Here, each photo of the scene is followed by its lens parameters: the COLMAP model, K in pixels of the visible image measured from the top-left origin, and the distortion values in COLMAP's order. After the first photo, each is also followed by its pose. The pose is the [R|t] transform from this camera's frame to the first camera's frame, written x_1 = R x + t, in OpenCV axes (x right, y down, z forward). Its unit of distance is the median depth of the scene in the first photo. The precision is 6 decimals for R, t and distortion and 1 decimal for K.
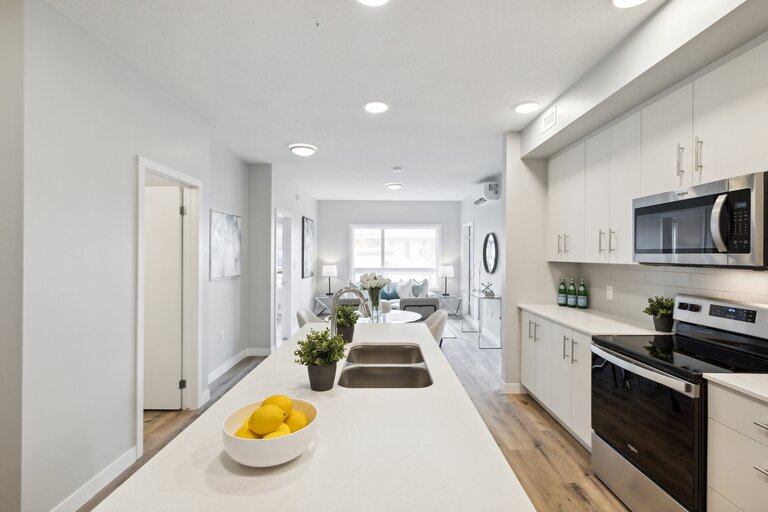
lens RADIAL K [[350.2, 0, 384.0], [0, 350.2, 256.0], [0, 0, 1]] dist [-0.000515, 0.000151]
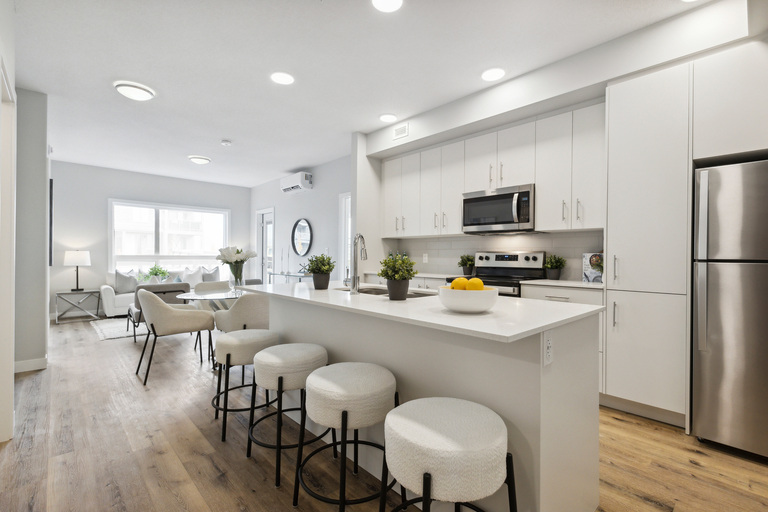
lens RADIAL K [[350.2, 0, 384.0], [0, 350.2, 256.0], [0, 0, 1]] dist [-0.000515, 0.000151]
pose [[0.729266, 0.000766, 0.684230, -0.427889], [-0.001303, 0.999999, 0.000269, 0.082389], [-0.684230, -0.001088, 0.729266, 0.035632]]
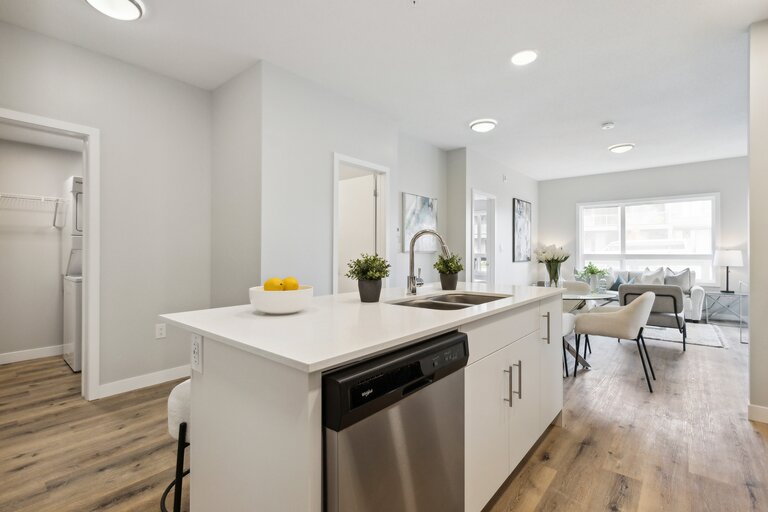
lens RADIAL K [[355.2, 0, 388.2], [0, 355.2, 252.6], [0, 0, 1]] dist [-0.001178, -0.000103]
pose [[0.765853, -0.002694, -0.643010, 0.256375], [-0.001053, 0.999985, -0.005443, 0.082824], [0.643014, 0.004846, 0.765839, 0.045338]]
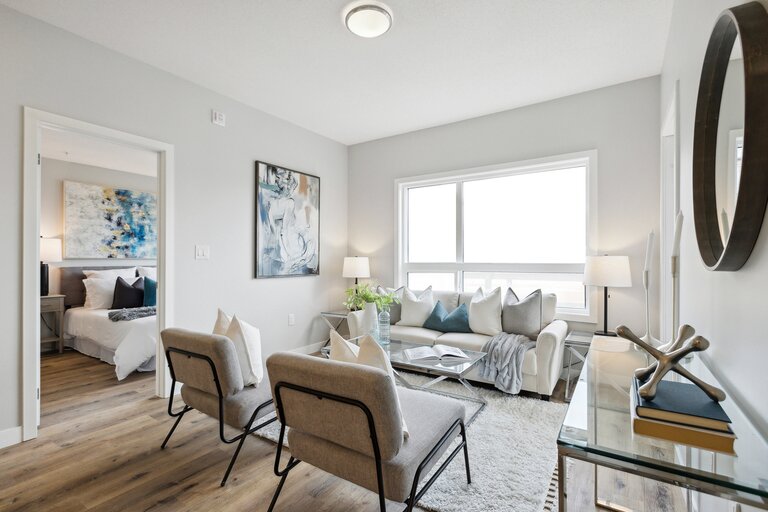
lens RADIAL K [[353.6, 0, 387.3], [0, 353.6, 260.0], [0, 0, 1]] dist [-0.002131, -0.000439]
pose [[0.831470, -0.002898, -0.555562, 0.435545], [0.000592, 0.999990, -0.004331, 0.075245], [0.555570, 0.003273, 0.831464, 1.273331]]
